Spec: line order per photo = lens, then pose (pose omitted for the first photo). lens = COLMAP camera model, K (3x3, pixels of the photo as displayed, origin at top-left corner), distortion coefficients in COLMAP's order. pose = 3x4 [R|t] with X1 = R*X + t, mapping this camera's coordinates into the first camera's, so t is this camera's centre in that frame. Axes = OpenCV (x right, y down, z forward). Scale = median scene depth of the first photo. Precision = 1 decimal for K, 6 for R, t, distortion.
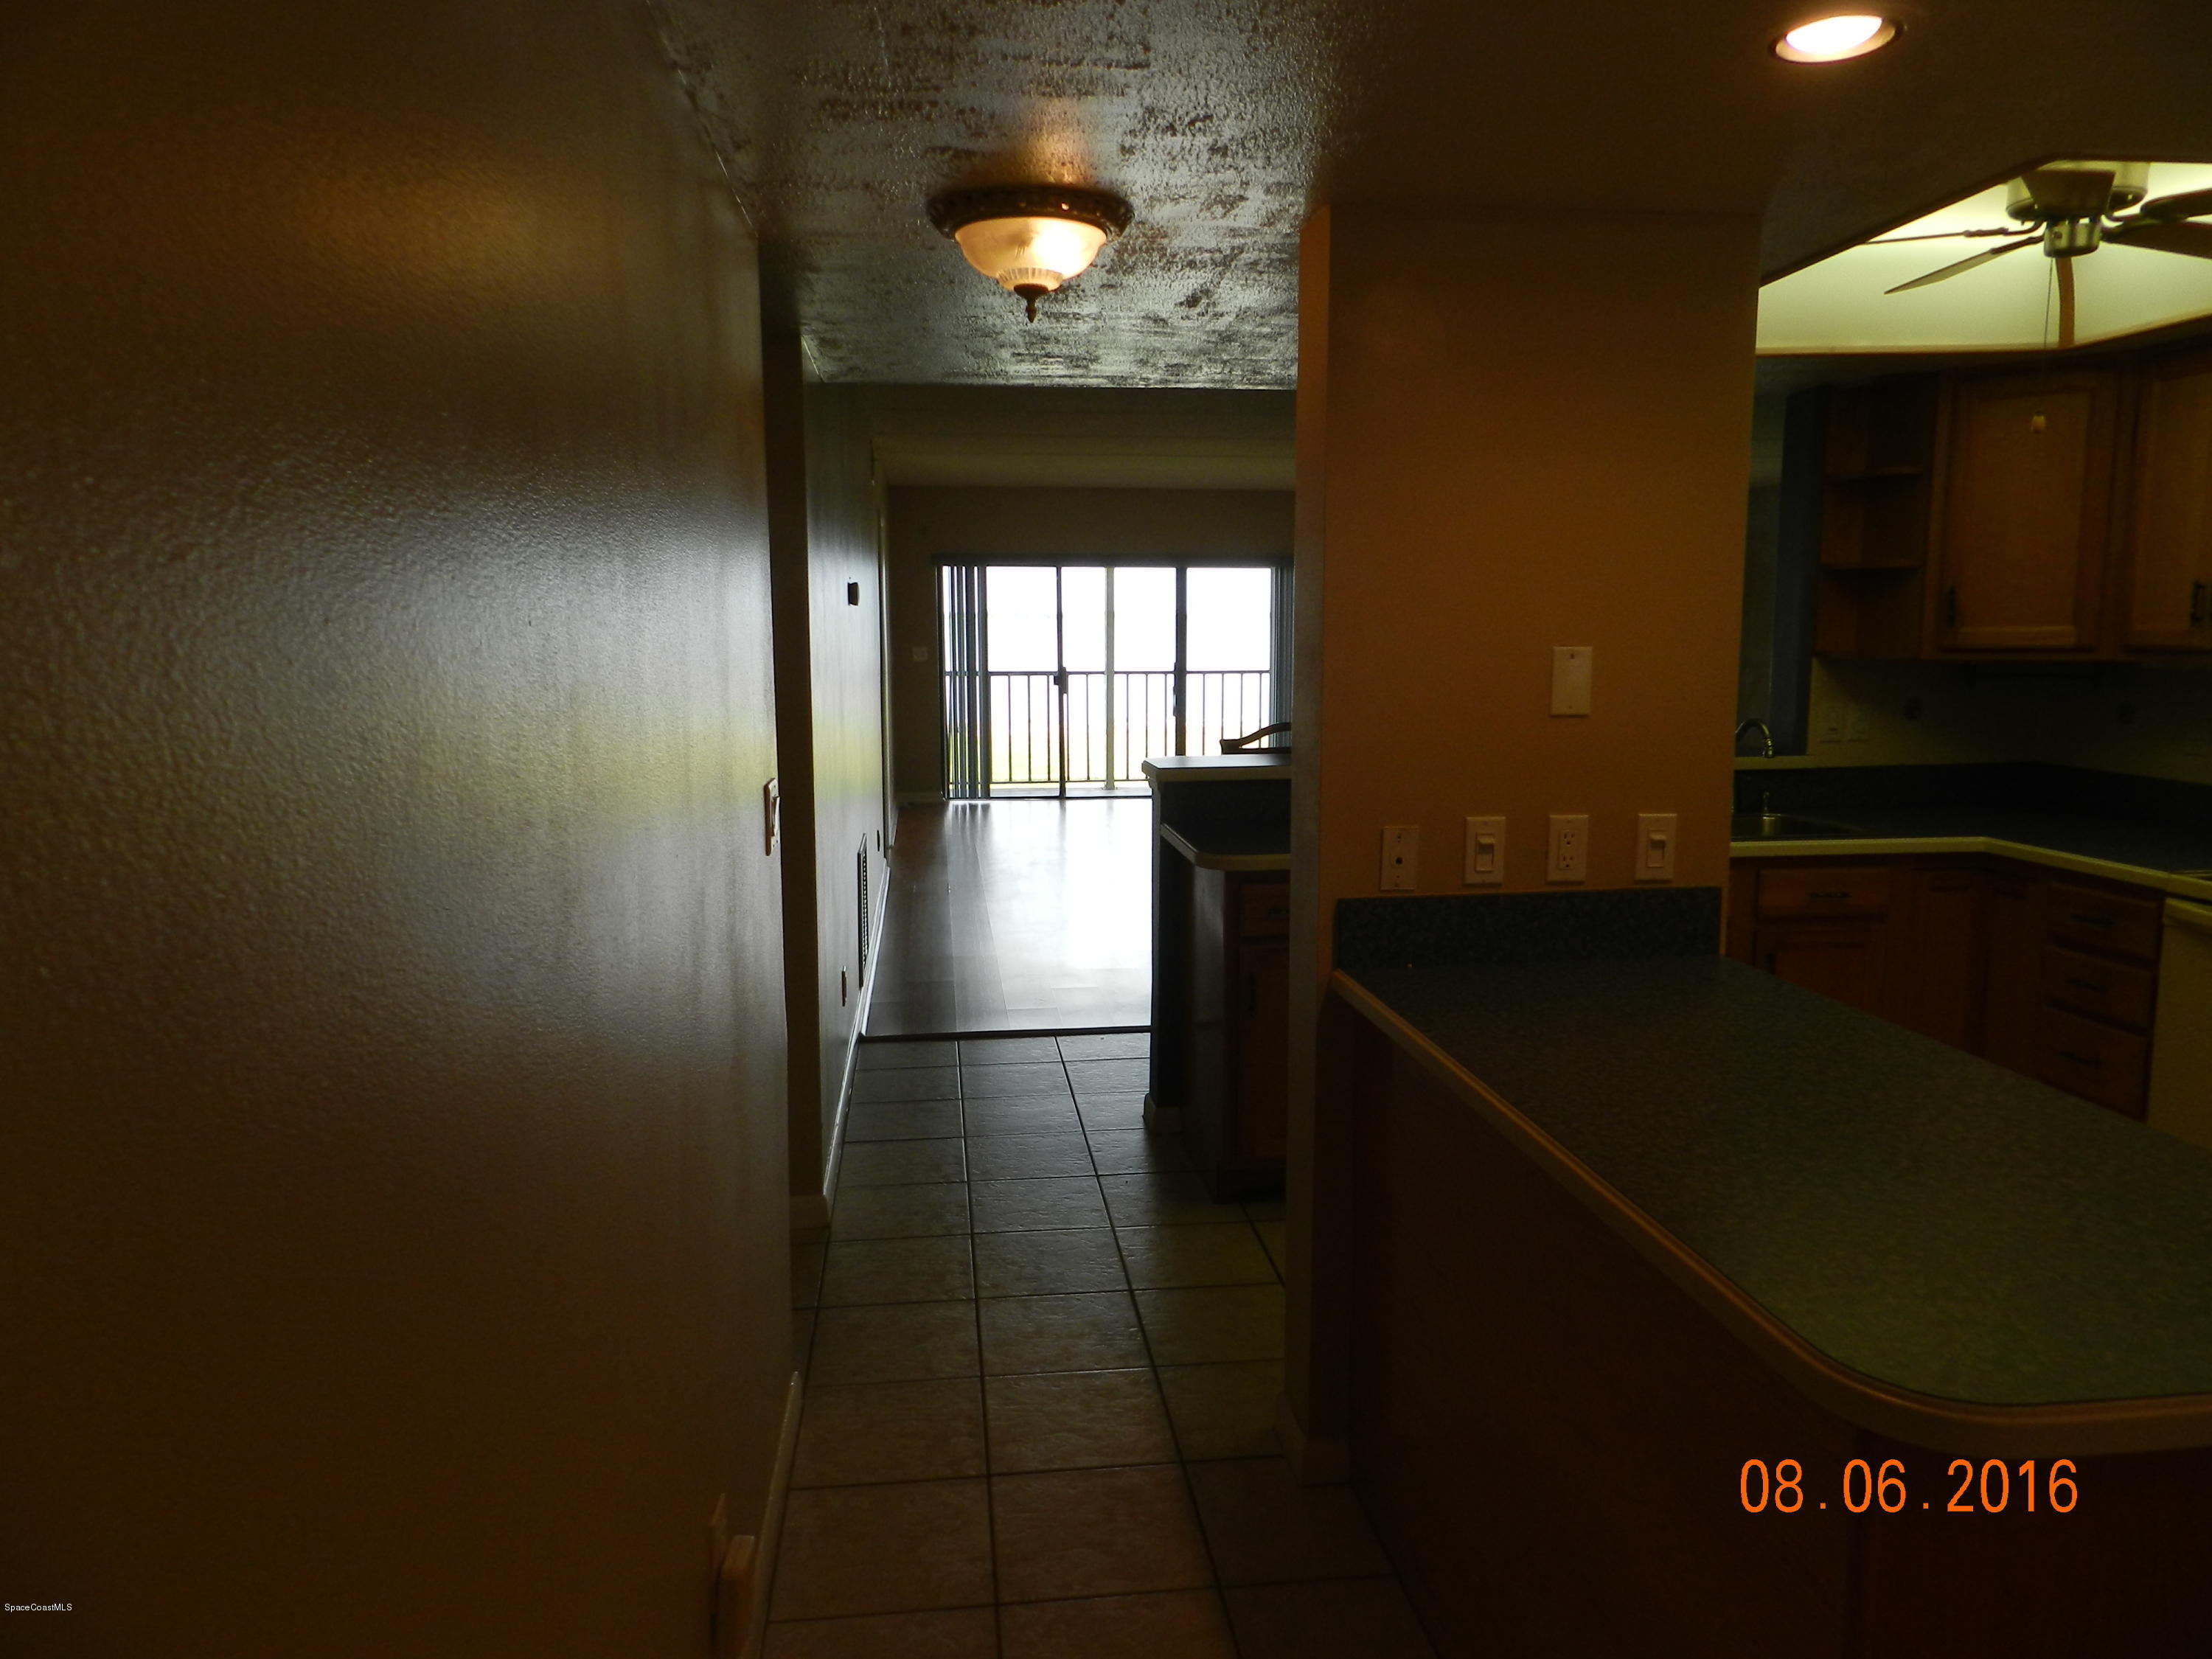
lens RADIAL K [[1497.1, 0, 1099.7], [0, 1497.1, 835.8], [0, 0, 1]] dist [0.013080, 0.000845]
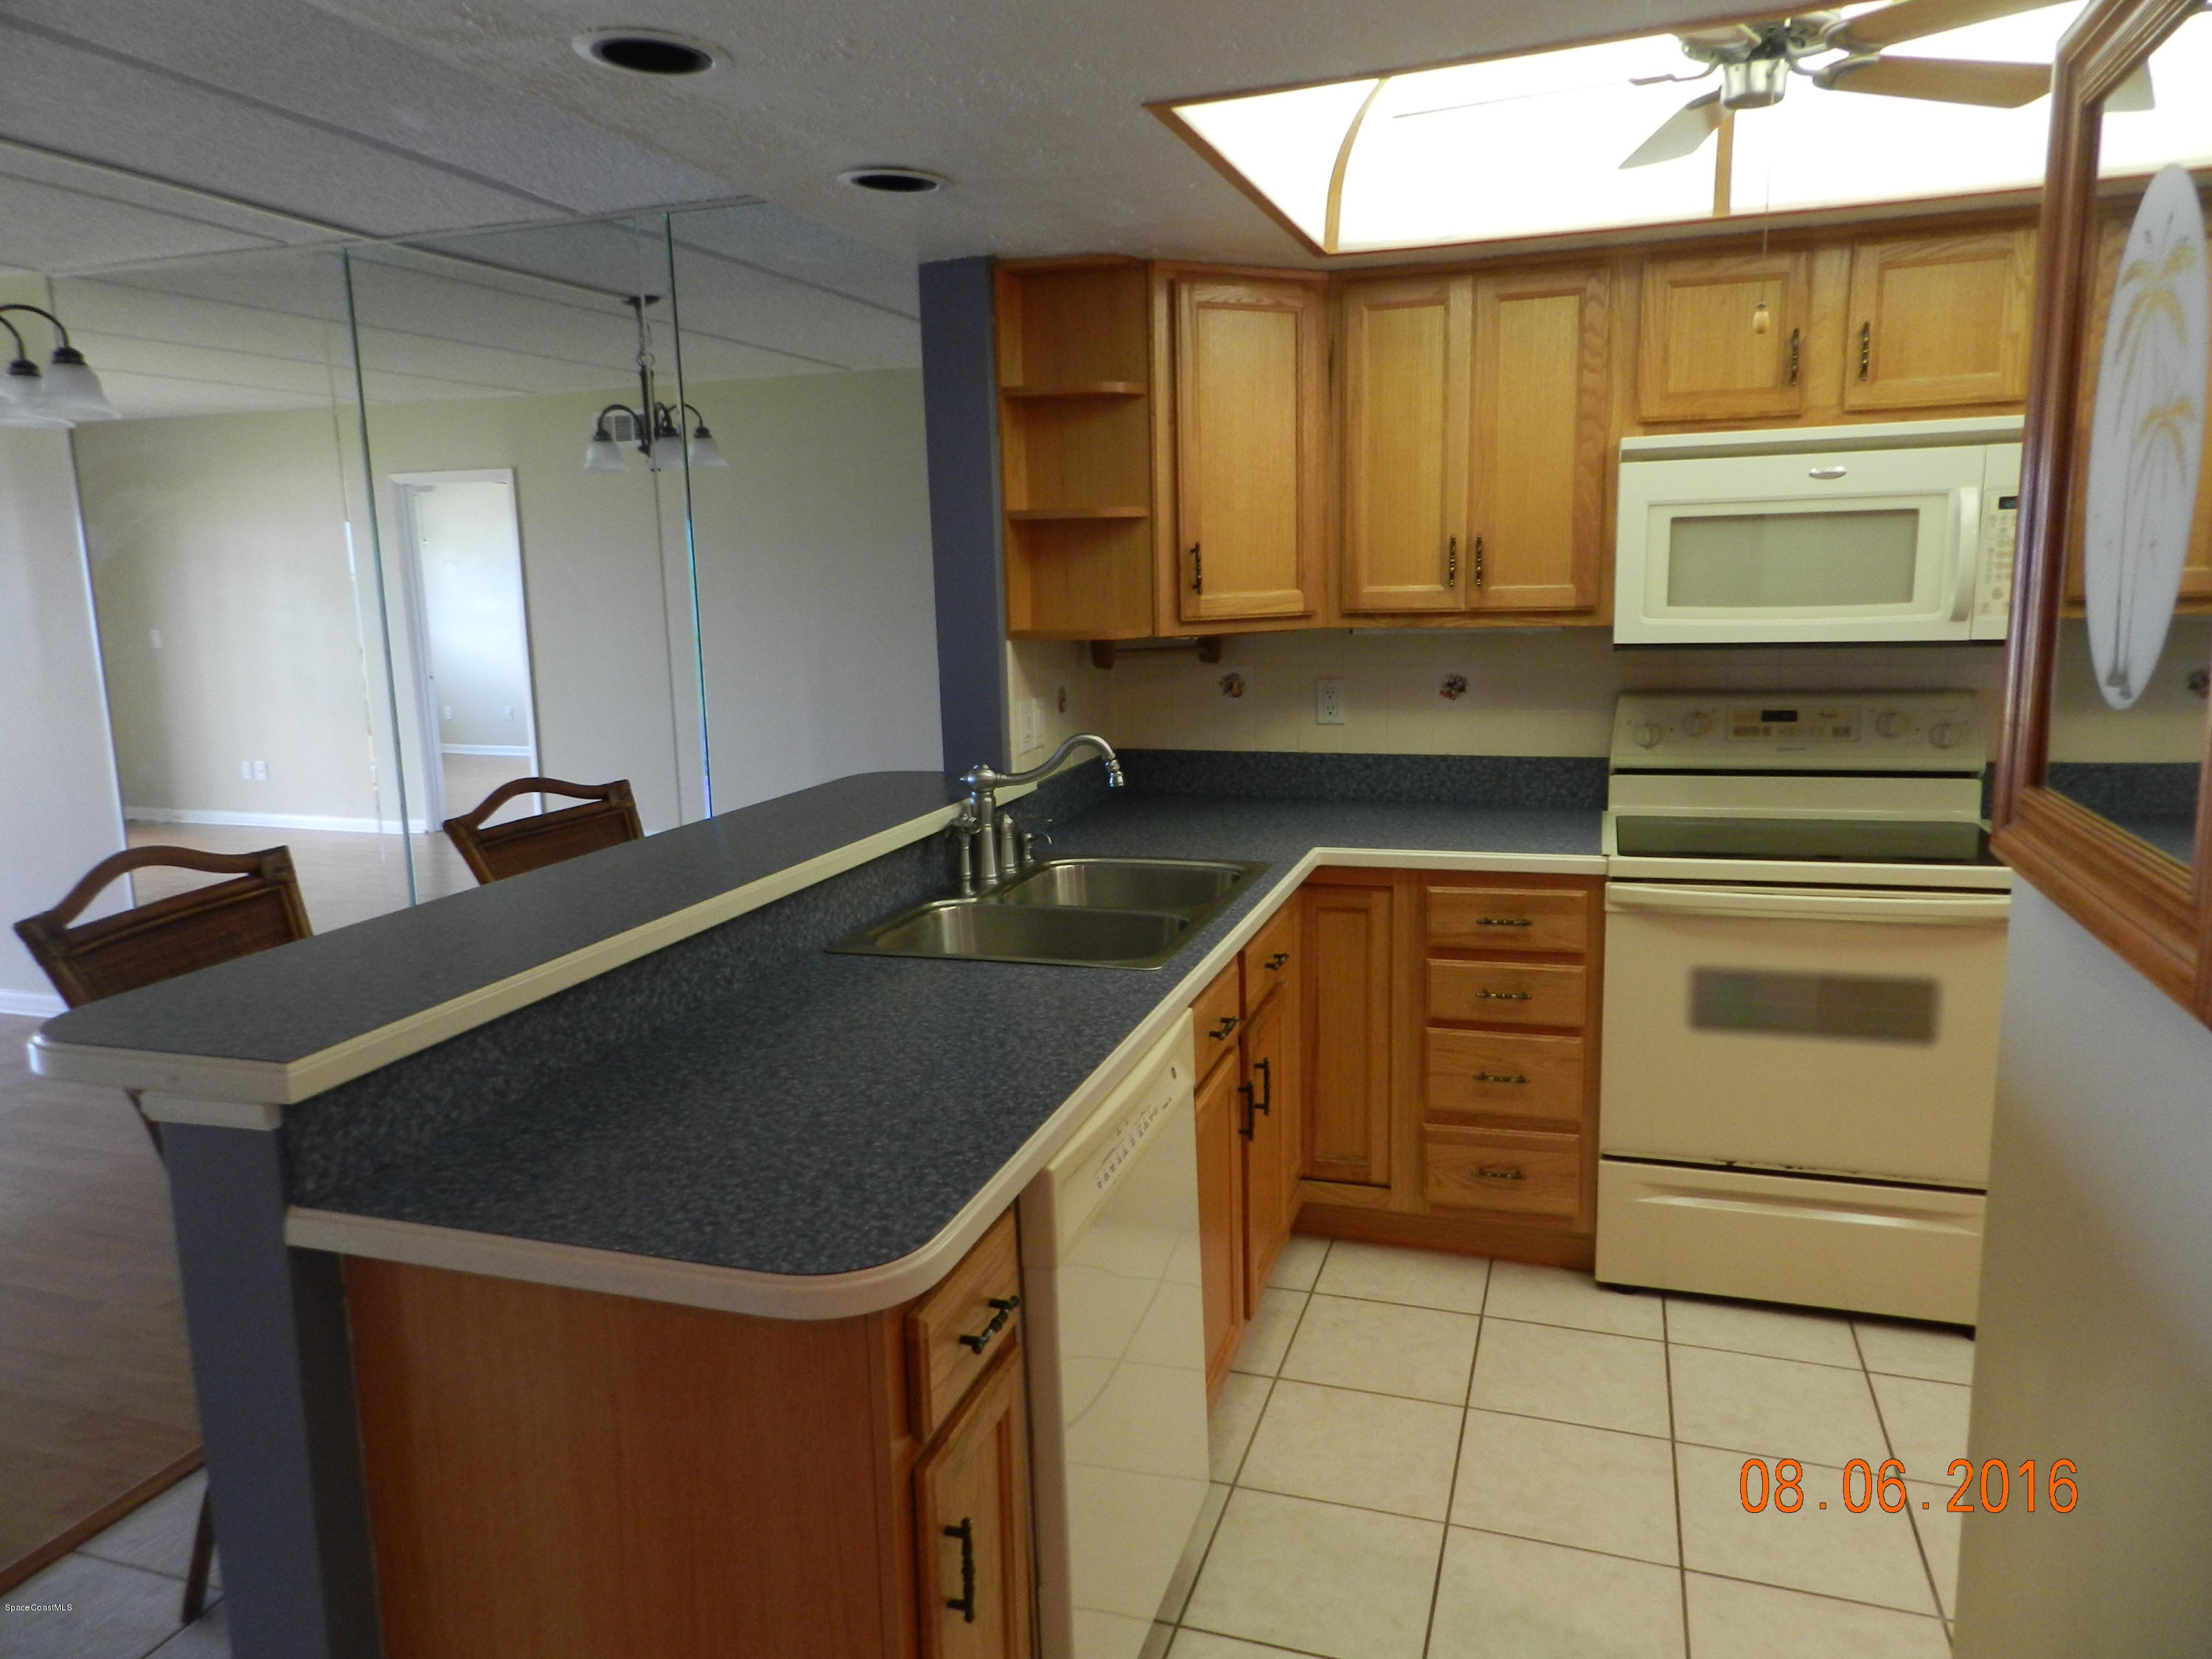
lens RADIAL K [[1497.1, 0, 1099.7], [0, 1497.1, 835.8], [0, 0, 1]] dist [0.013080, 0.000845]
pose [[0.419501, -0.163970, 0.892823, -0.199726], [0.151390, 0.982414, 0.109292, -0.118592], [-0.895042, 0.089316, 0.436947, 0.785882]]
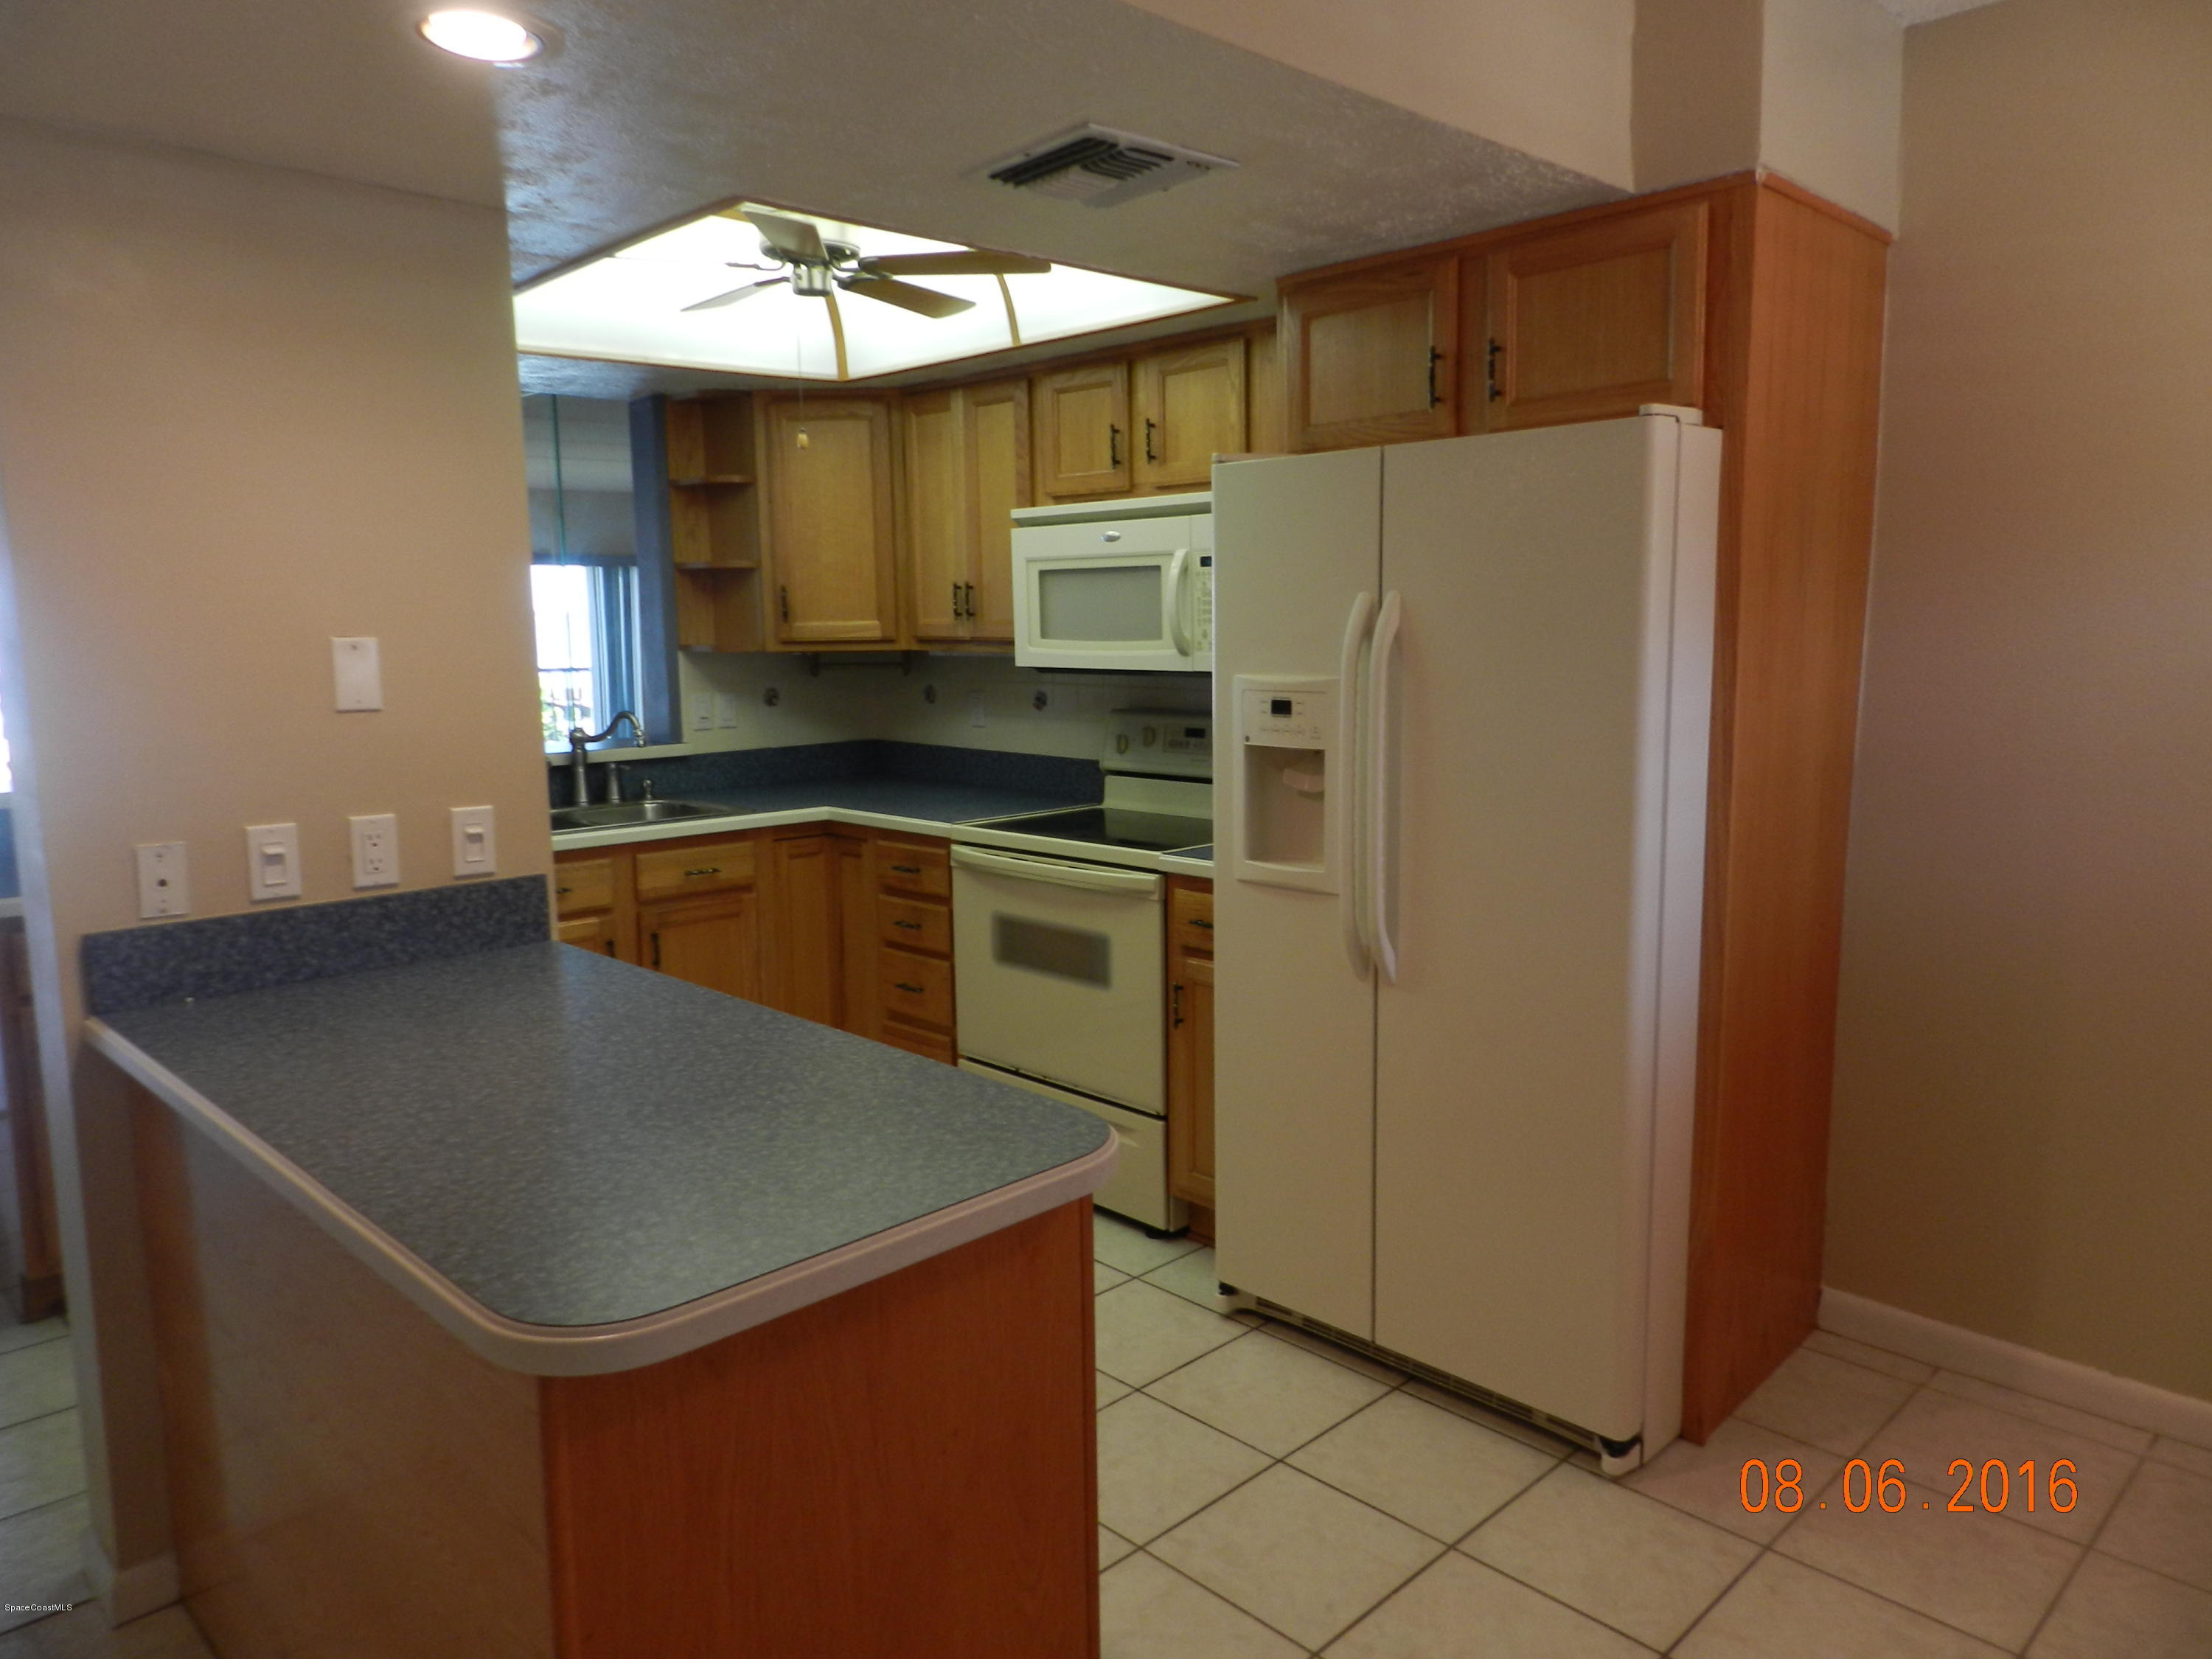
lens RADIAL K [[1497.1, 0, 1099.7], [0, 1497.1, 835.8], [0, 0, 1]] dist [0.013080, 0.000845]
pose [[0.790548, -0.089895, 0.605766, 0.068075], [0.090787, 0.995441, 0.029240, 0.008756], [-0.605633, 0.031880, 0.795105, -0.022751]]
